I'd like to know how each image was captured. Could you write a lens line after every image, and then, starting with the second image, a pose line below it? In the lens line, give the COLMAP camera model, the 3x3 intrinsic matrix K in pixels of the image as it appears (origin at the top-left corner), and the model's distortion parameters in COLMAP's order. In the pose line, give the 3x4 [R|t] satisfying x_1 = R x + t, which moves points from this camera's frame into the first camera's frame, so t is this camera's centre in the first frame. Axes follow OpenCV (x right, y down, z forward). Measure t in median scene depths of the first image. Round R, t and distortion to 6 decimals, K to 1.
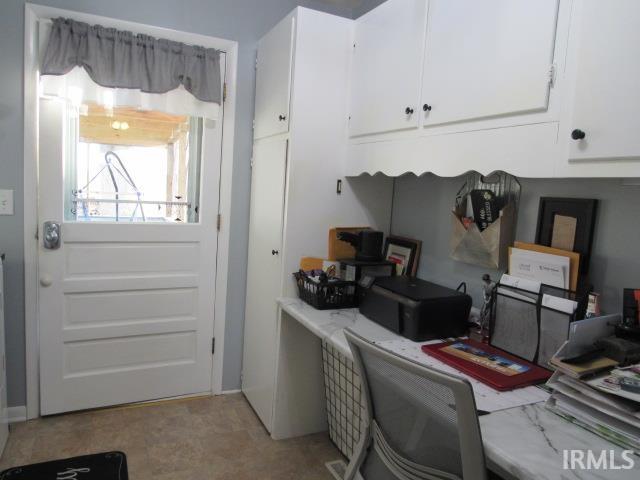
lens RADIAL K [[456.9, 0, 320.0], [0, 456.9, 240.0], [0, 0, 1]] dist [-0.025520, -0.001695]
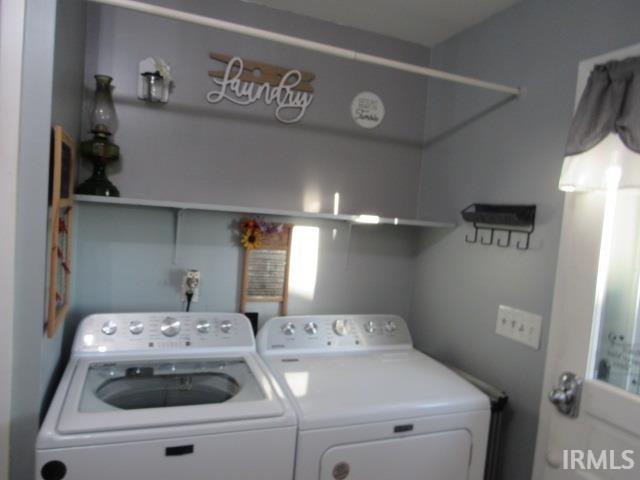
lens RADIAL K [[456.9, 0, 320.0], [0, 456.9, 240.0], [0, 0, 1]] dist [-0.025520, -0.001695]
pose [[-0.066556, 0.002259, -0.997780, 0.088928], [-0.196092, 0.980466, 0.015299, -0.178258], [0.978324, 0.196675, -0.064813, 0.685574]]
